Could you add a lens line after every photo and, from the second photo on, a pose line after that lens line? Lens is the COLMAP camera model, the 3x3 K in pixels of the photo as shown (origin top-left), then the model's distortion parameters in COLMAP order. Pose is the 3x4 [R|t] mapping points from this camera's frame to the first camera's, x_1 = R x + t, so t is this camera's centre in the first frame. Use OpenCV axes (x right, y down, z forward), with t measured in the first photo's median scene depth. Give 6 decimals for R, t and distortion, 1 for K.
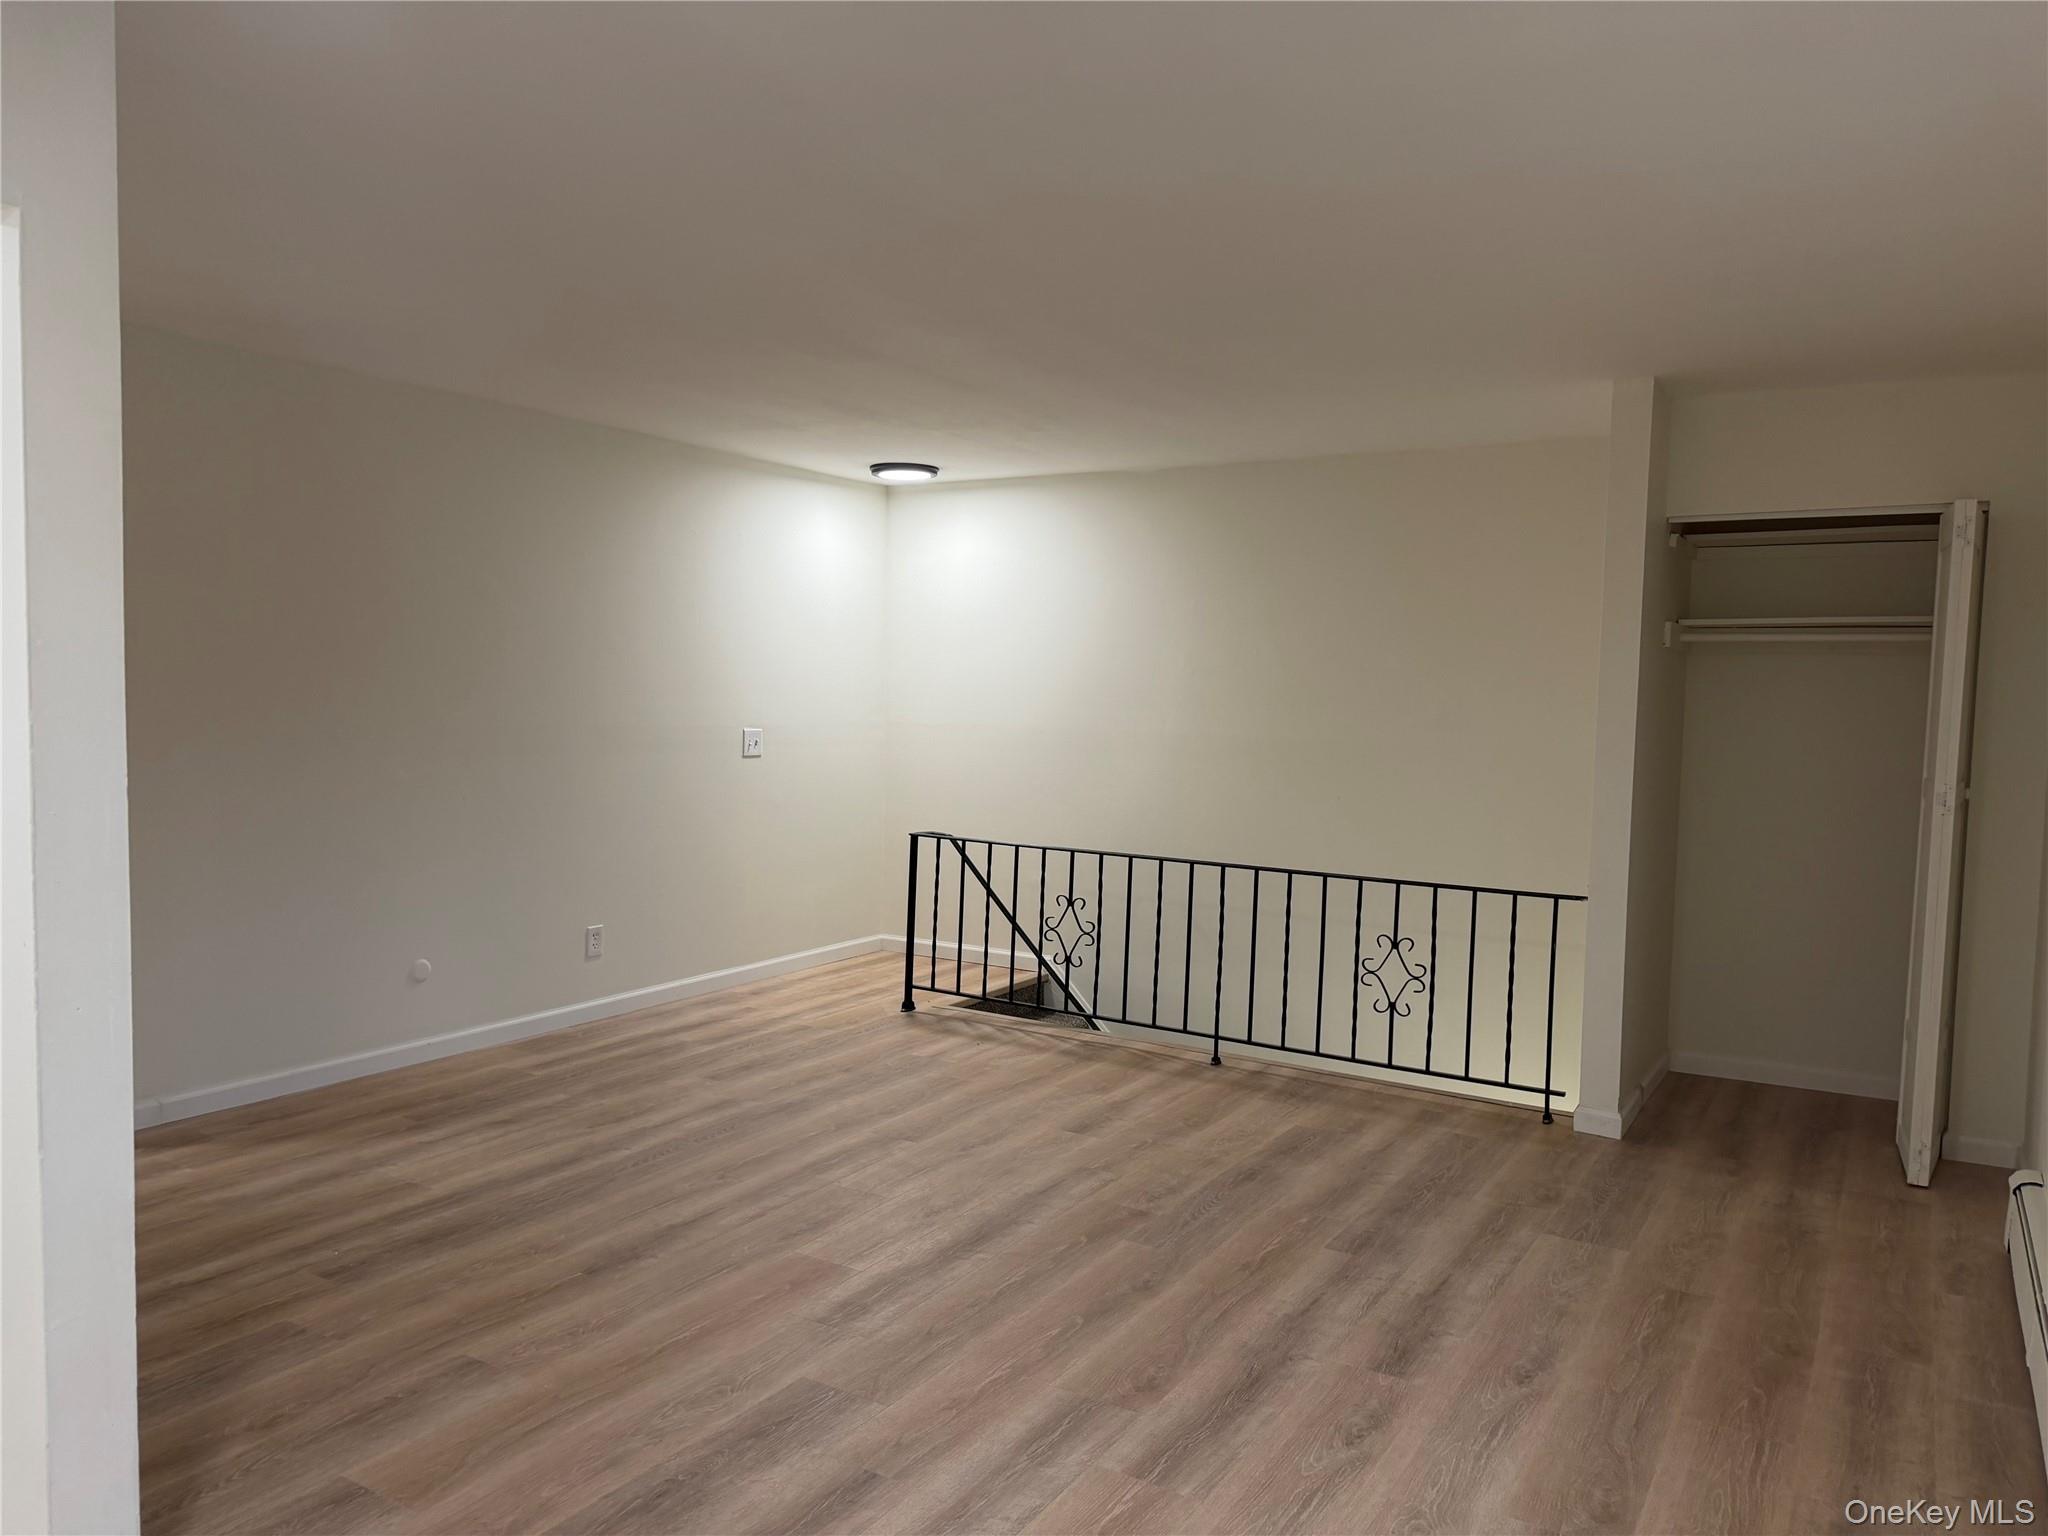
lens RADIAL K [[1440.5, 0, 1033.3], [0, 1440.5, 742.4], [0, 0, 1]] dist [0.093465, -0.119190]
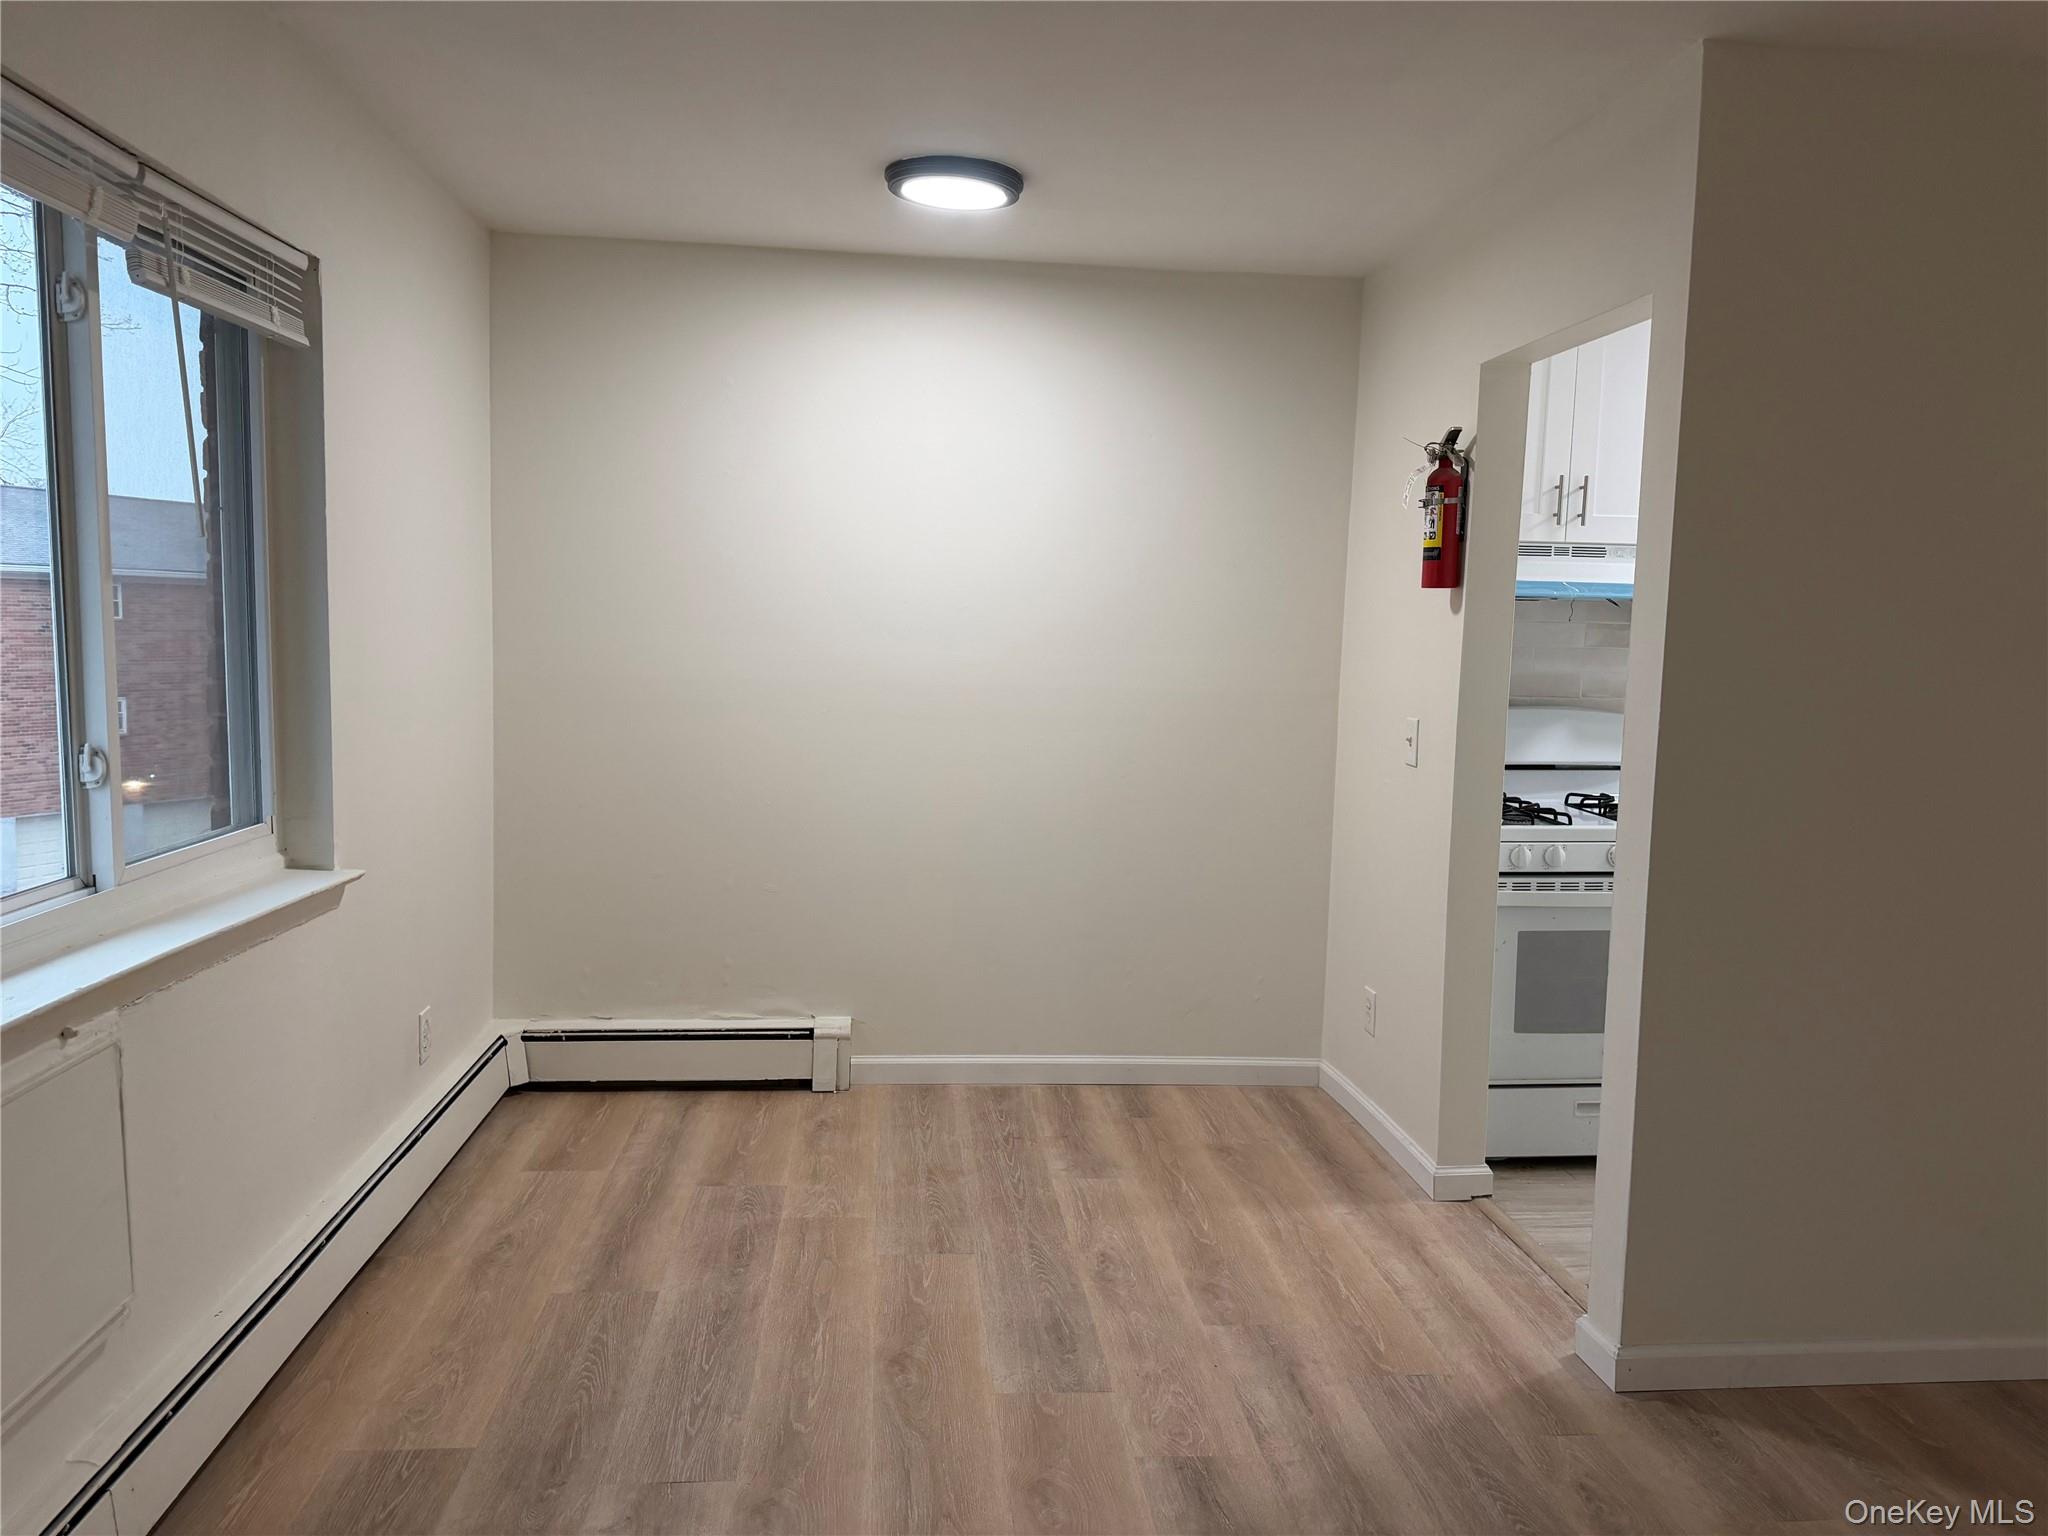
lens RADIAL K [[1440.5, 0, 1016.3], [0, 1440.5, 760.7], [0, 0, 1]] dist [0.093465, -0.119190]
pose [[-0.801978, 0.014568, -0.597176, 0.227226], [-0.068328, 0.990904, 0.115935, -0.028814], [0.593433, 0.133782, -0.793688, 0.823005]]
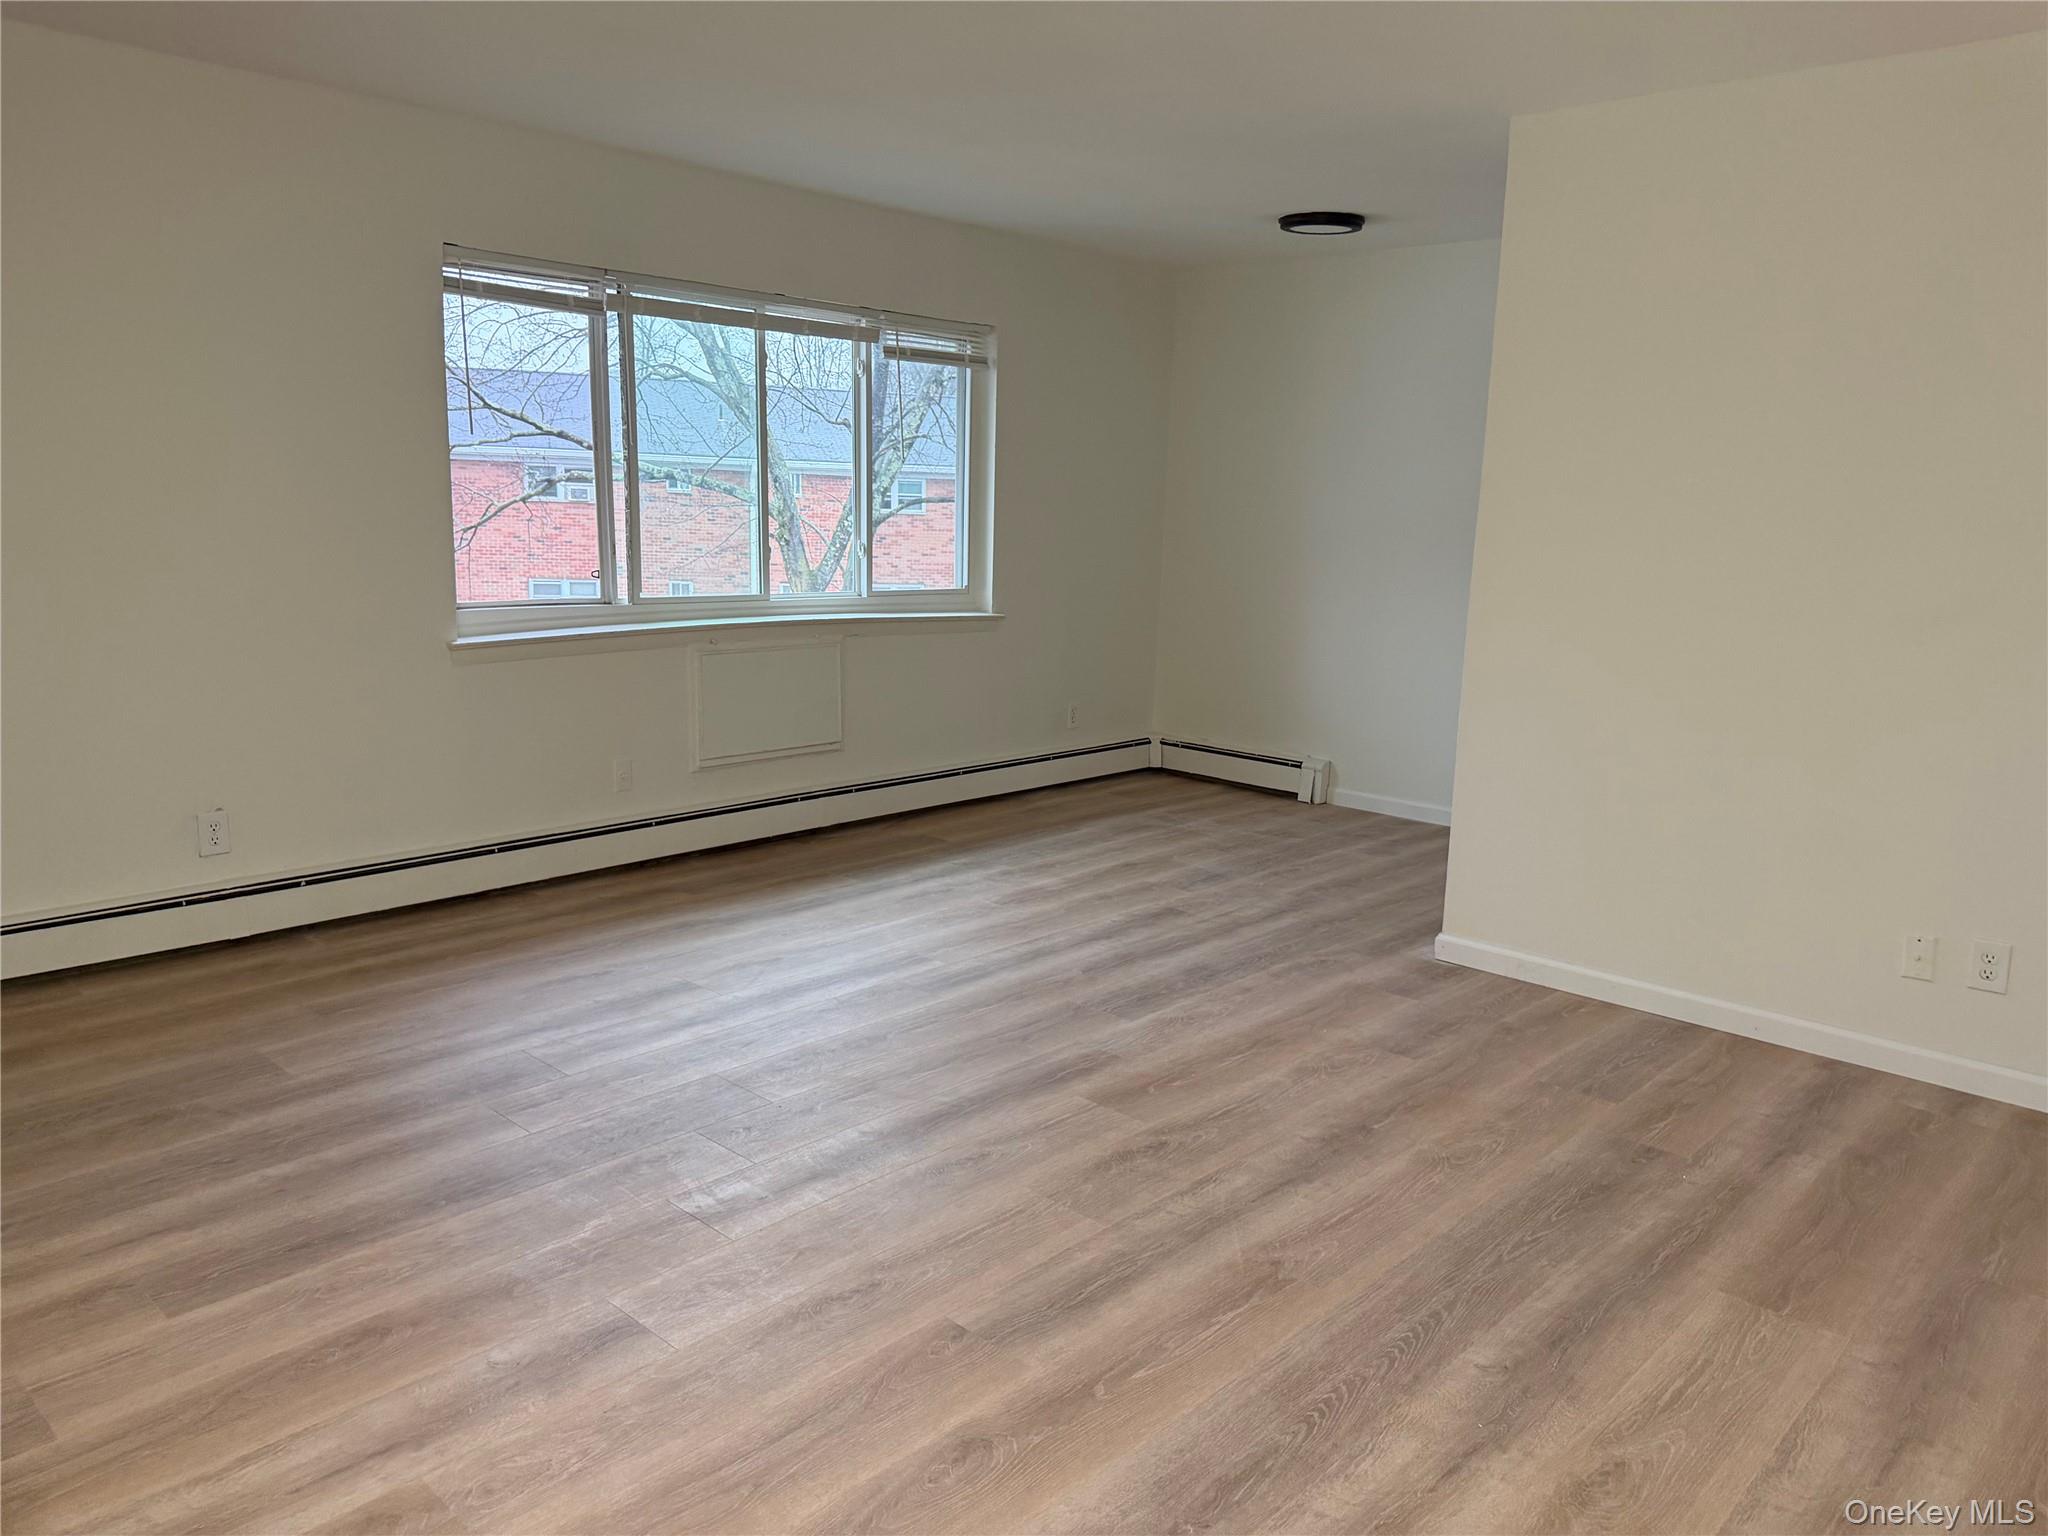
lens RADIAL K [[1440.5, 0, 1016.8], [0, 1440.5, 767.1], [0, 0, 1]] dist [0.093465, -0.119190]
pose [[-0.976665, -0.085822, 0.196875, -0.216642], [-0.040149, 0.973487, 0.225189, -0.050787], [-0.210982, 0.212030, -0.954217, 1.630878]]
